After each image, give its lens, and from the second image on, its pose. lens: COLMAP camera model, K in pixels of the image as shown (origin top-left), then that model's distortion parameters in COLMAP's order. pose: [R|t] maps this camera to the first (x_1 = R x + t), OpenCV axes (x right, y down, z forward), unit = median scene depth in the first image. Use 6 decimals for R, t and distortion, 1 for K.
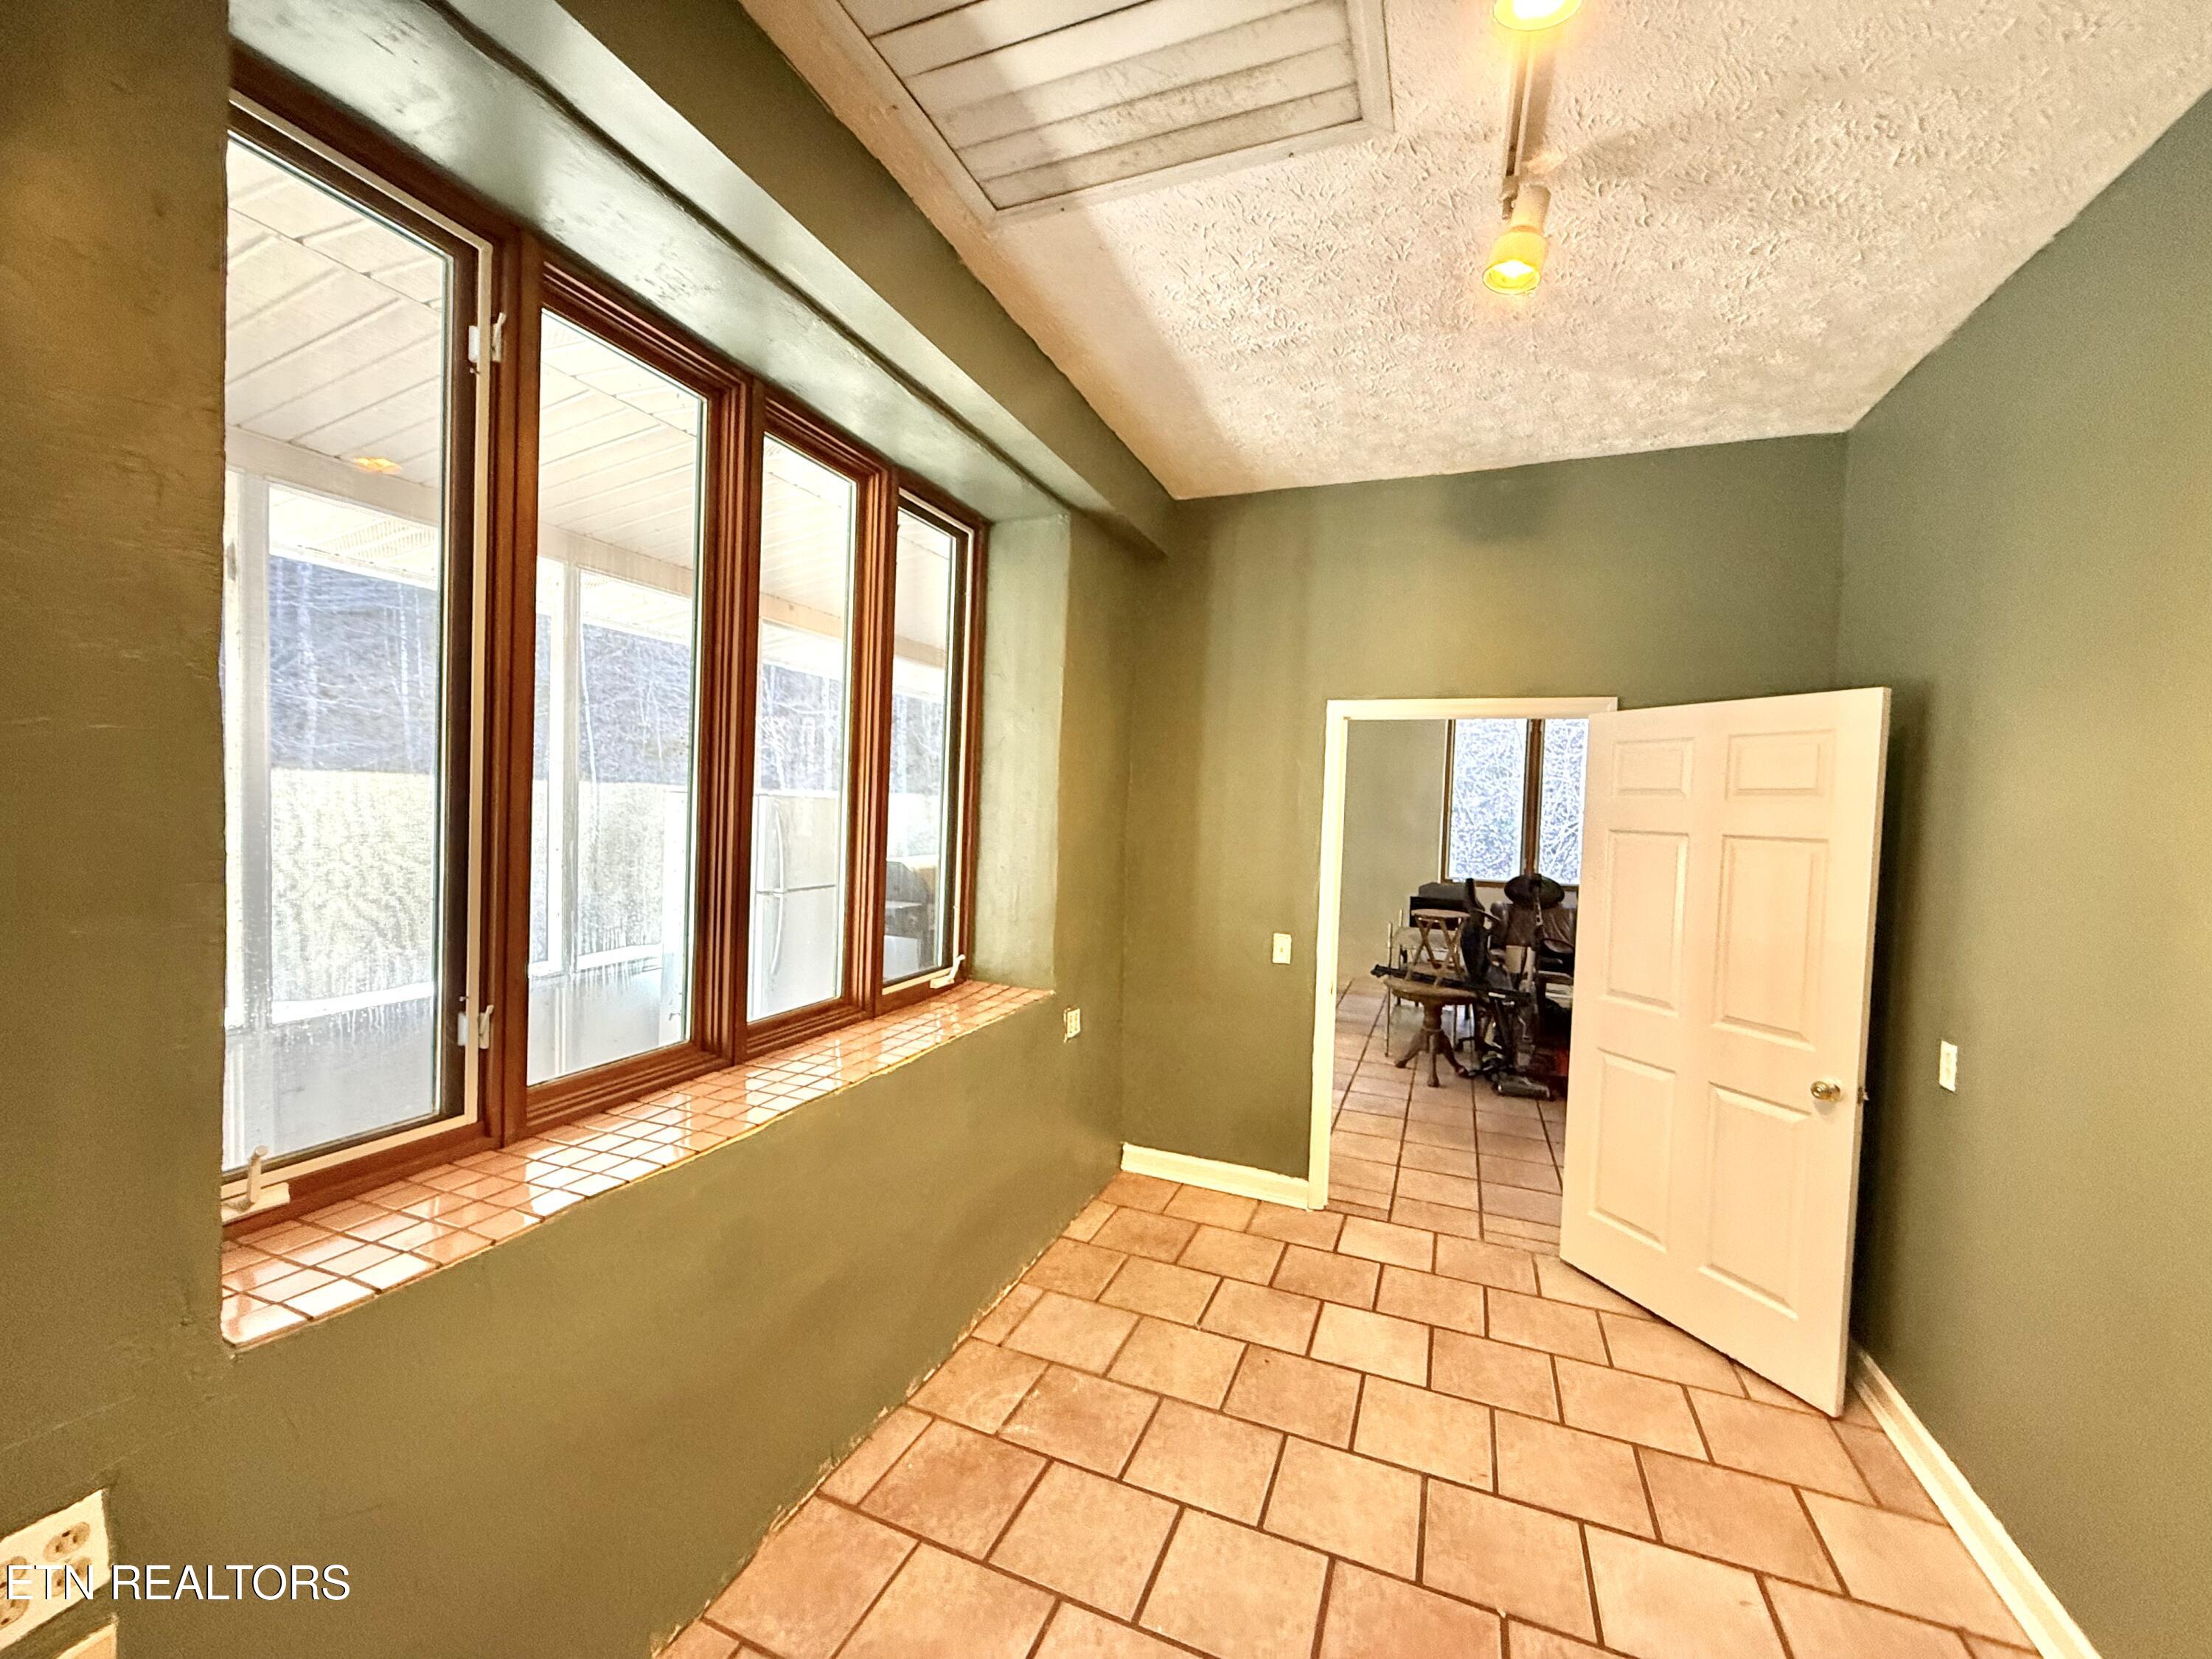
lens RADIAL K [[882.6, 0, 1095.1], [0, 882.6, 828.0], [0, 0, 1]] dist [0.000643, 0.000285]
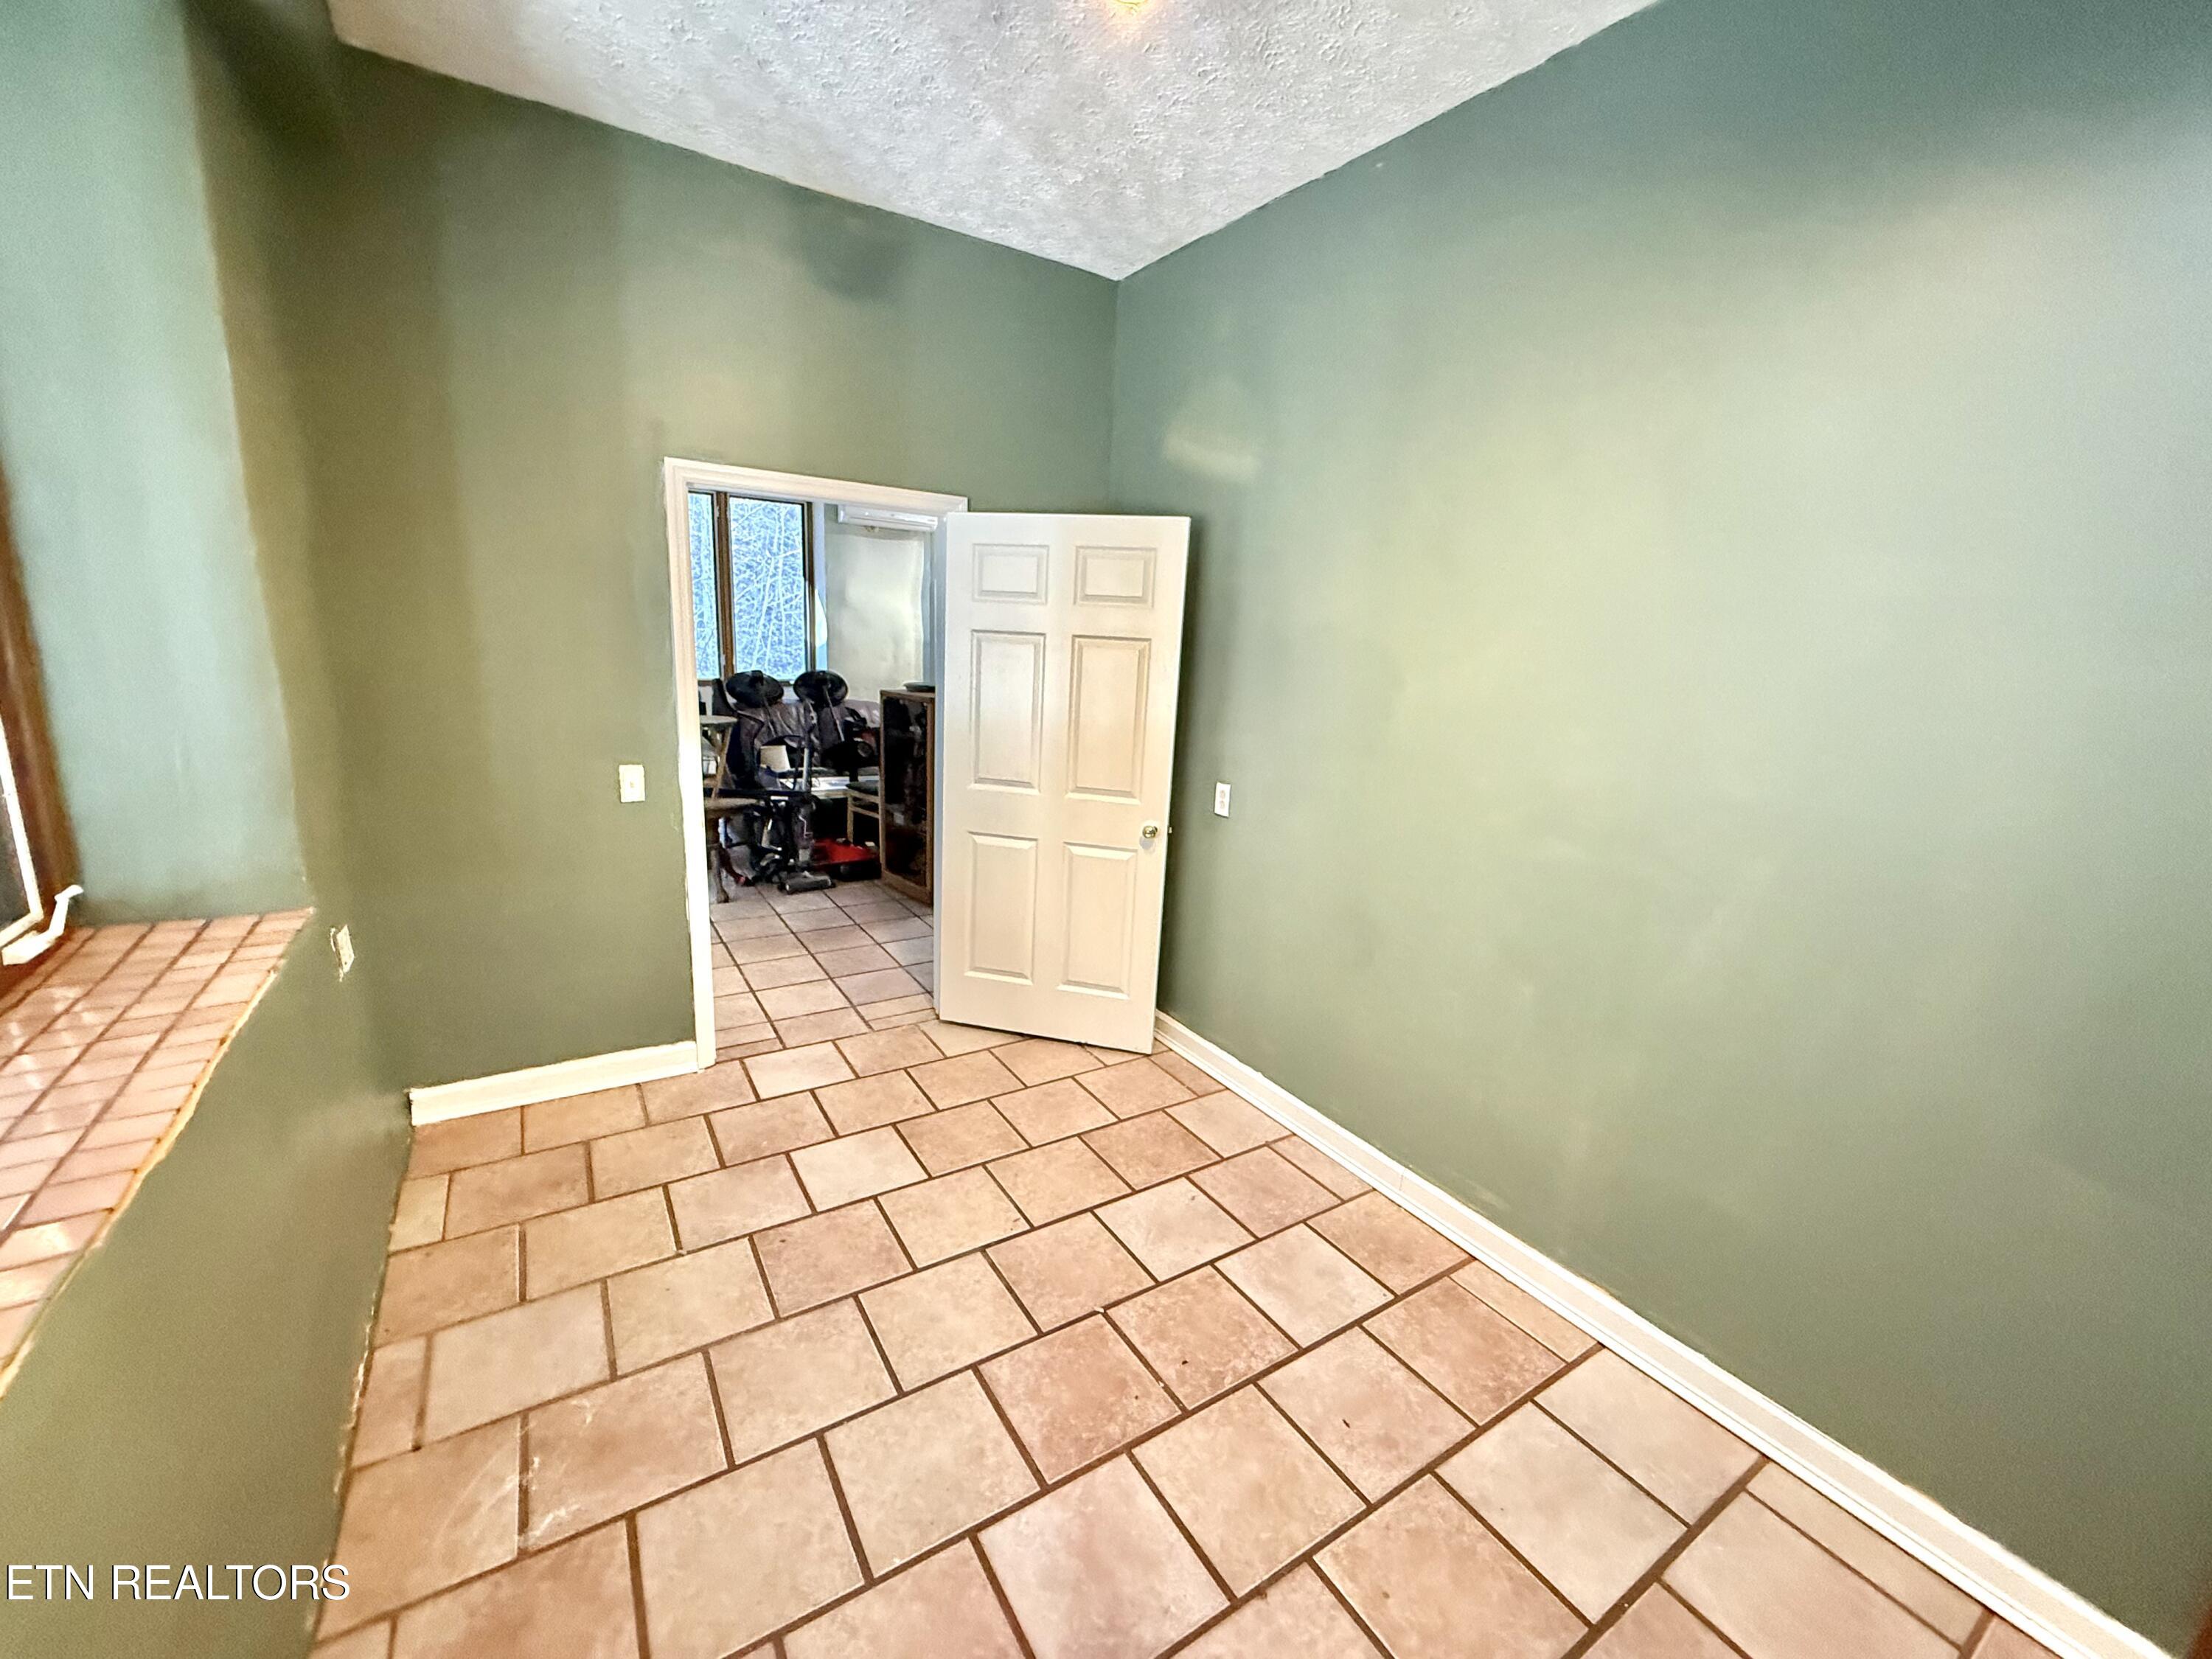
lens RADIAL K [[882.6, 0, 1102.3], [0, 882.6, 830.1], [0, 0, 1]] dist [0.000643, 0.000285]
pose [[0.579854, -0.184114, 0.793644, -0.238906], [-0.005955, 0.973147, 0.230107, -0.009888], [-0.814699, -0.138154, 0.563187, 0.273671]]
